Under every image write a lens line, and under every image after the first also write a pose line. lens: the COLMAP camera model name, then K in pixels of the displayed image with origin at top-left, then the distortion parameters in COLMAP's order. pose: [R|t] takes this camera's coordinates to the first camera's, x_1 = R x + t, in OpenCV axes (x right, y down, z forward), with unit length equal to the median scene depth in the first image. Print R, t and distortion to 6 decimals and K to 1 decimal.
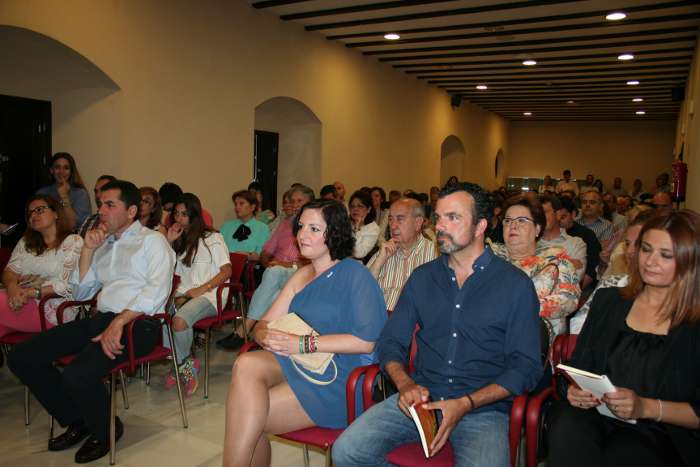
lens RADIAL K [[585.4, 0, 350.0], [0, 585.4, 233.5], [0, 0, 1]] dist [-0.140858, 0.087818]
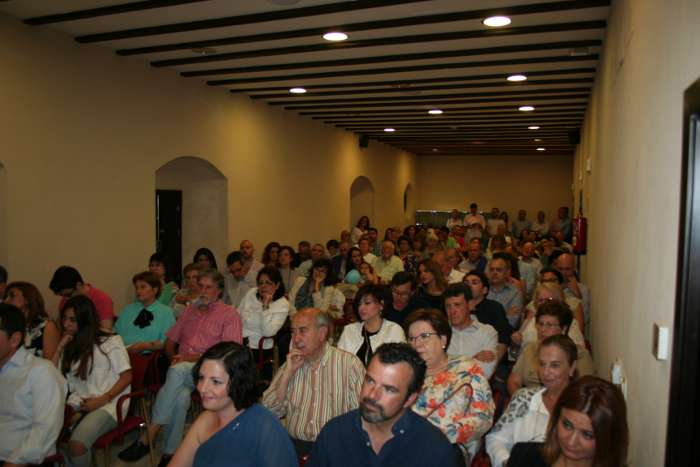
lens RADIAL K [[585.4, 0, 350.0], [0, 585.4, 233.5], [0, 0, 1]] dist [-0.140858, 0.087818]
pose [[0.988264, -0.028090, 0.150149, 0.008722], [0.032936, 0.999011, -0.029883, -0.100132], [-0.149161, 0.034478, 0.988212, 0.027197]]
